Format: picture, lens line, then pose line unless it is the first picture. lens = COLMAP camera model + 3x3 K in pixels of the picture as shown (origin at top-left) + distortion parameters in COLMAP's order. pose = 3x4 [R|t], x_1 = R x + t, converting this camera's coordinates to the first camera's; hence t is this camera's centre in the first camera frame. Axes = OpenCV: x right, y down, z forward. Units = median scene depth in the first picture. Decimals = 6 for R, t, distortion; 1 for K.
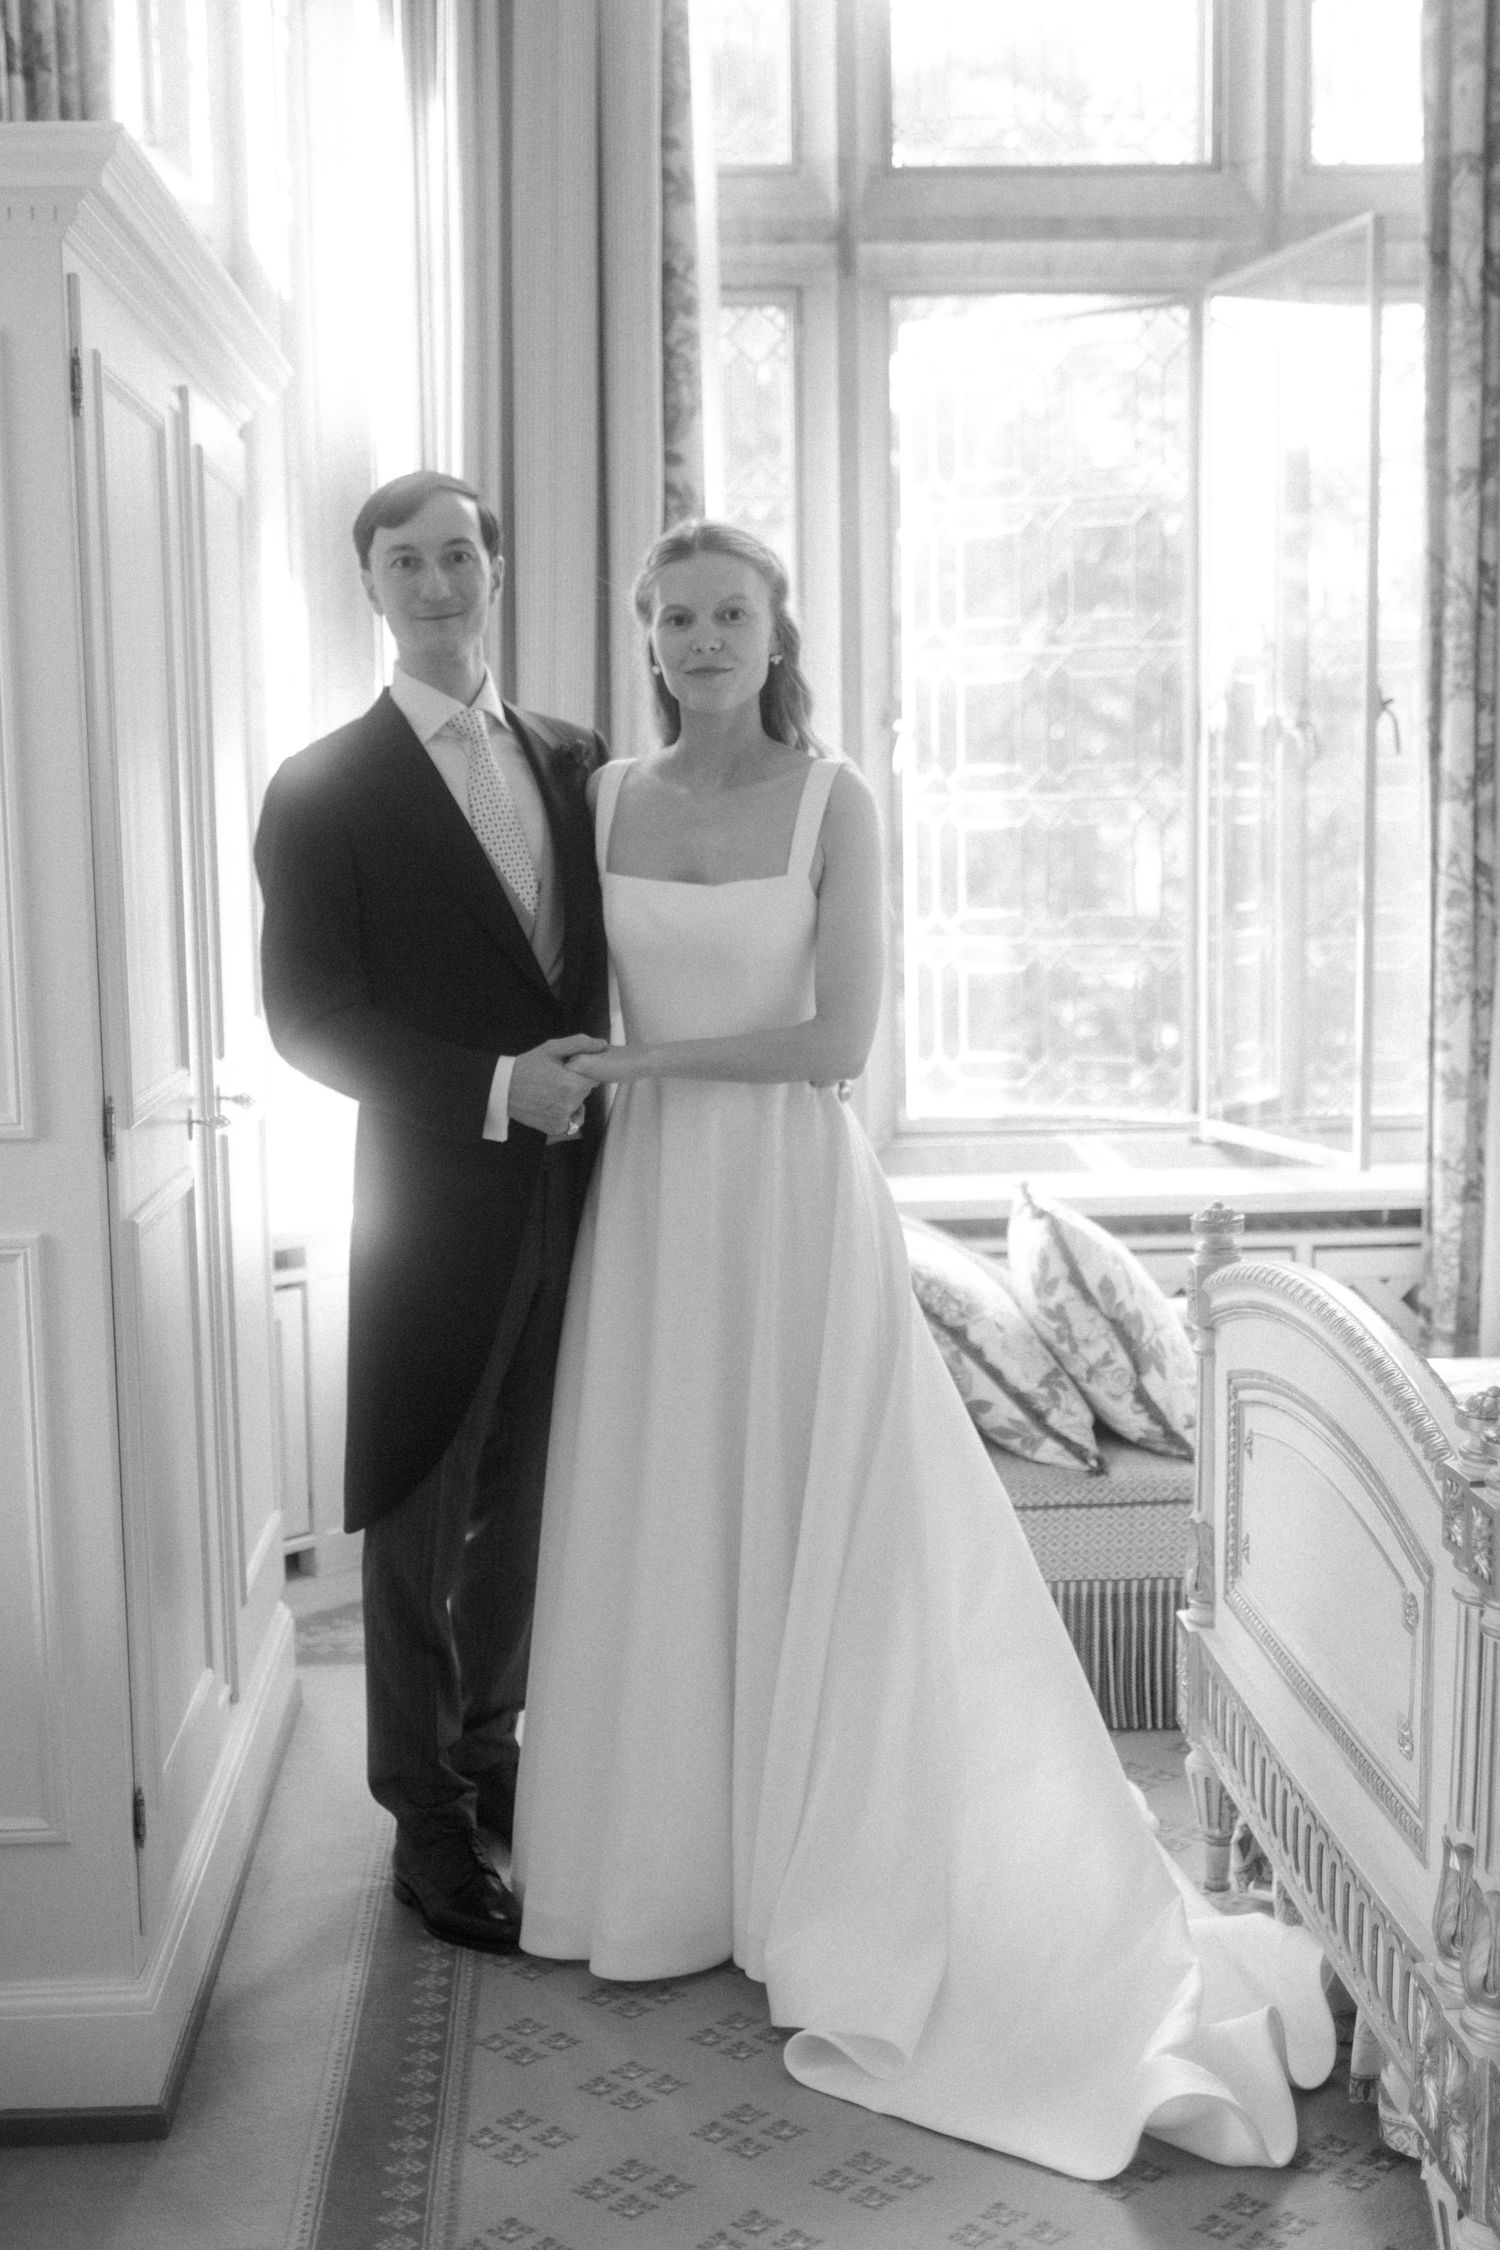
lens RADIAL K [[2901.0, 0, 733.2], [0, 2901.0, 1127.6], [0, 0, 1]] dist [0.018313, 0.000000]
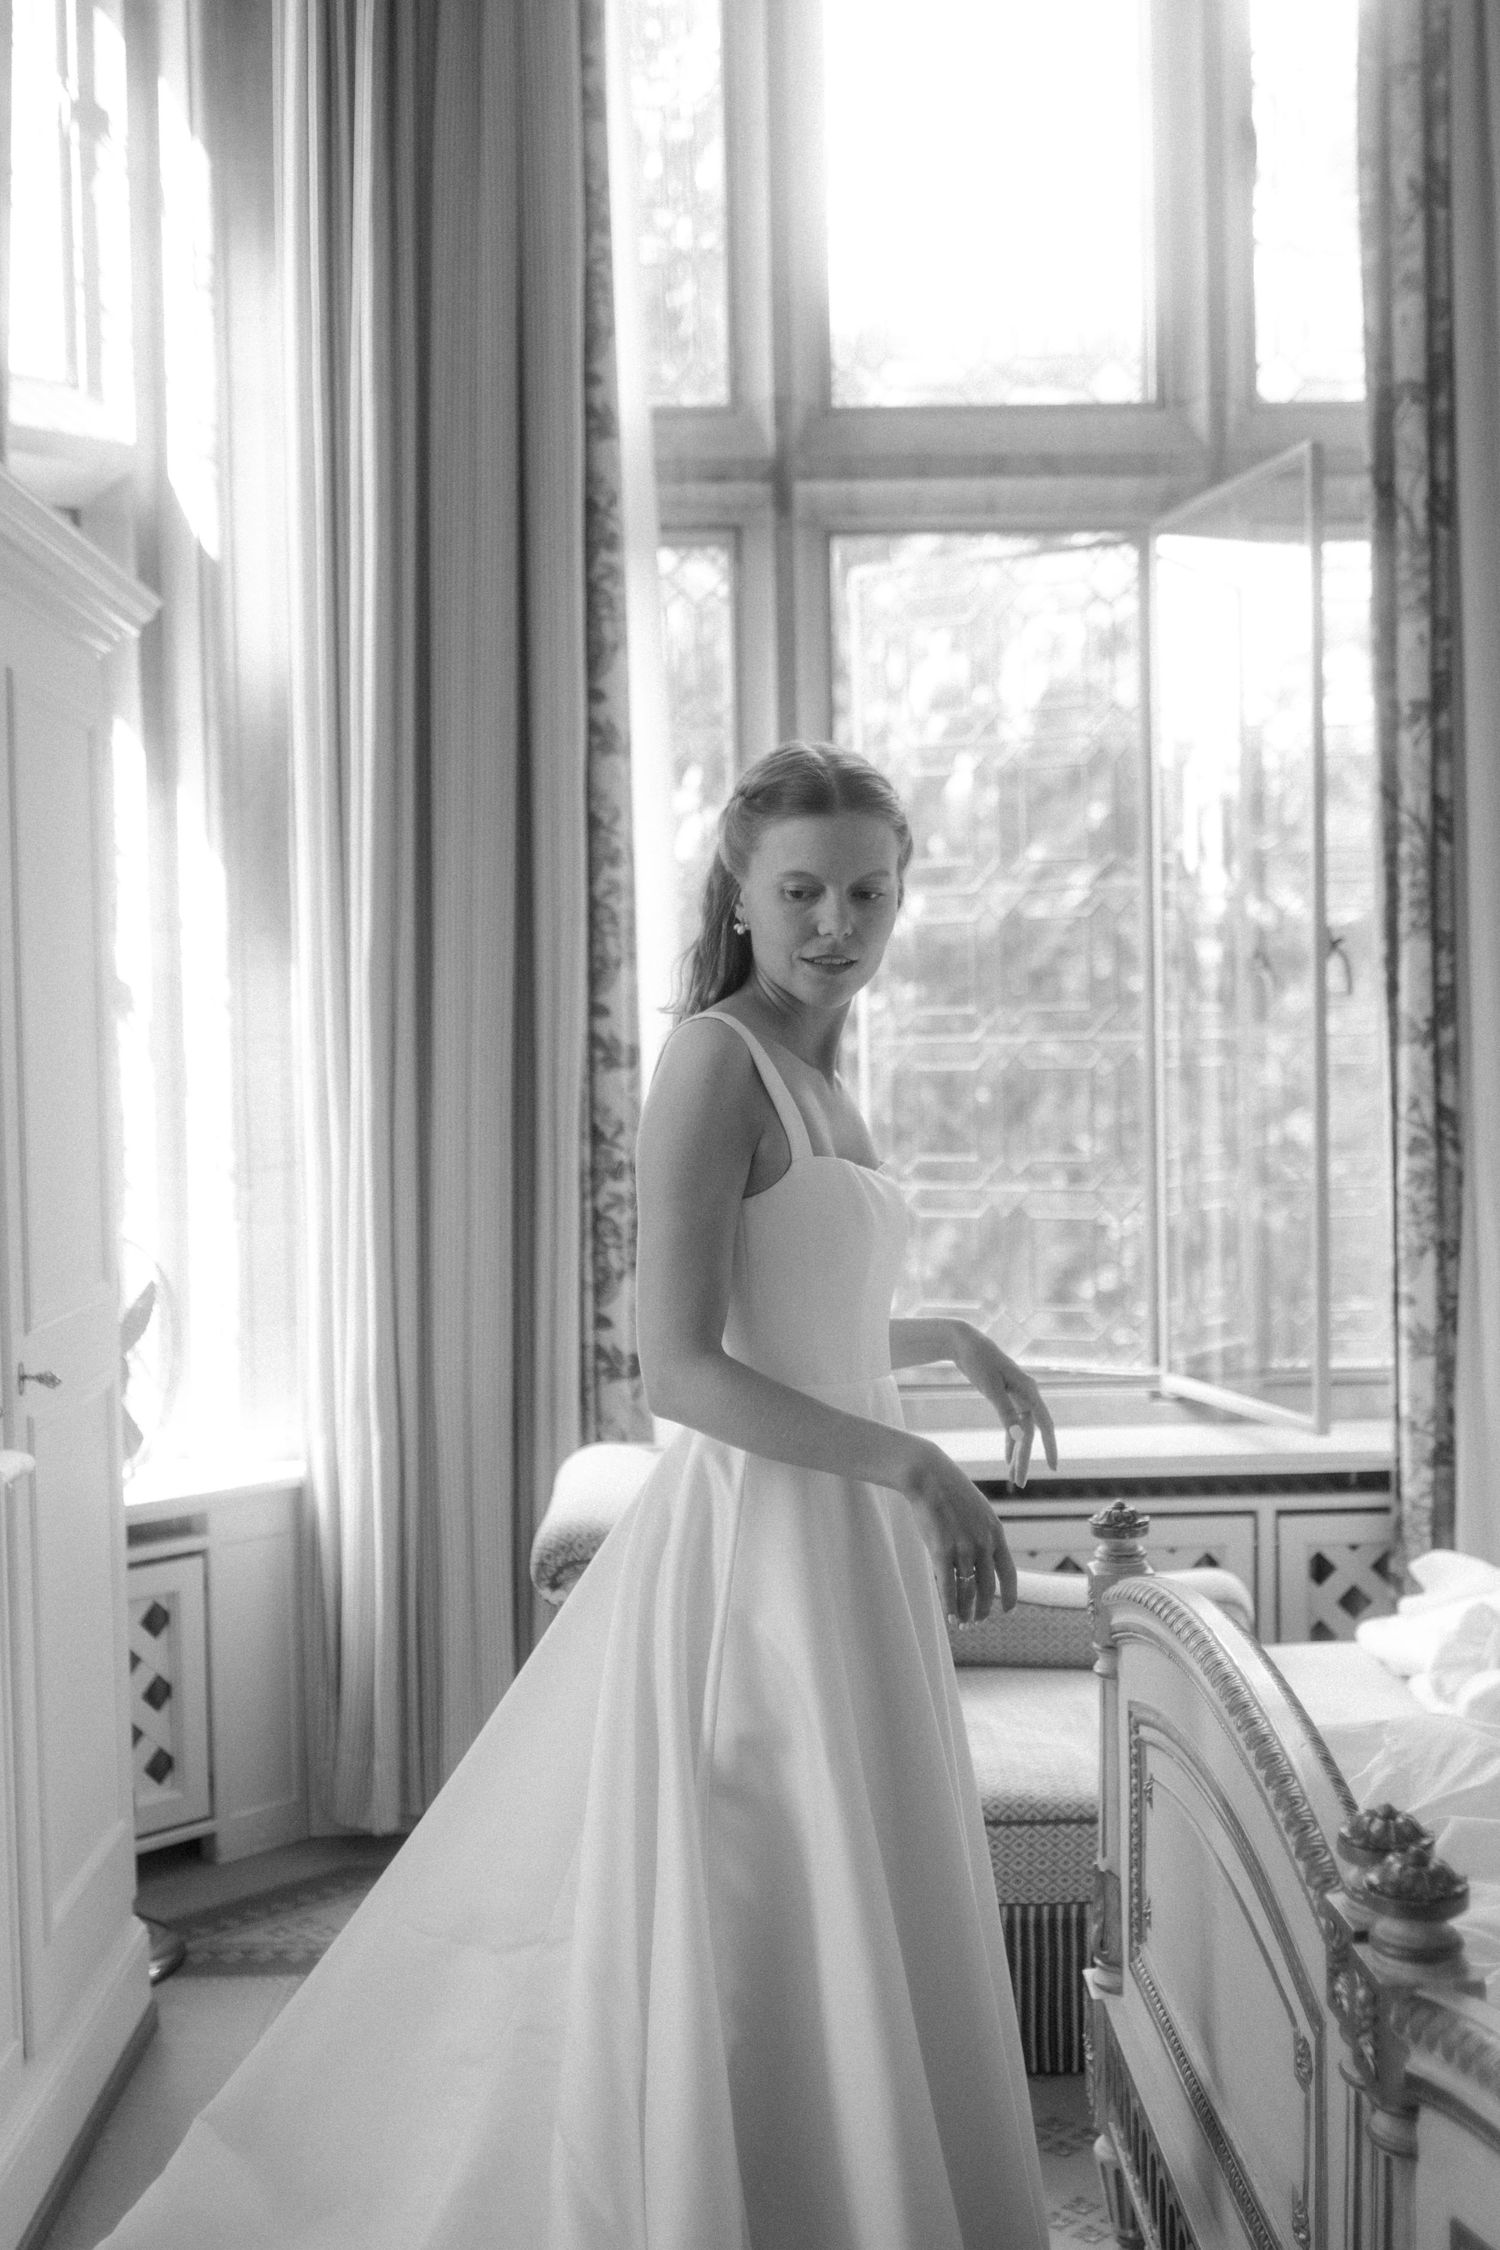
lens RADIAL K [[2608.8, 0, 765.7], [0, 2608.8, 1101.9], [0, 0, 1]] dist [0.012662, 0.000000]
pose [[0.999663, -0.001137, -0.025930, 0.057419], [-0.001083, 0.996341, -0.085455, -0.019803], [0.025932, 0.085455, 0.996005, 0.140495]]
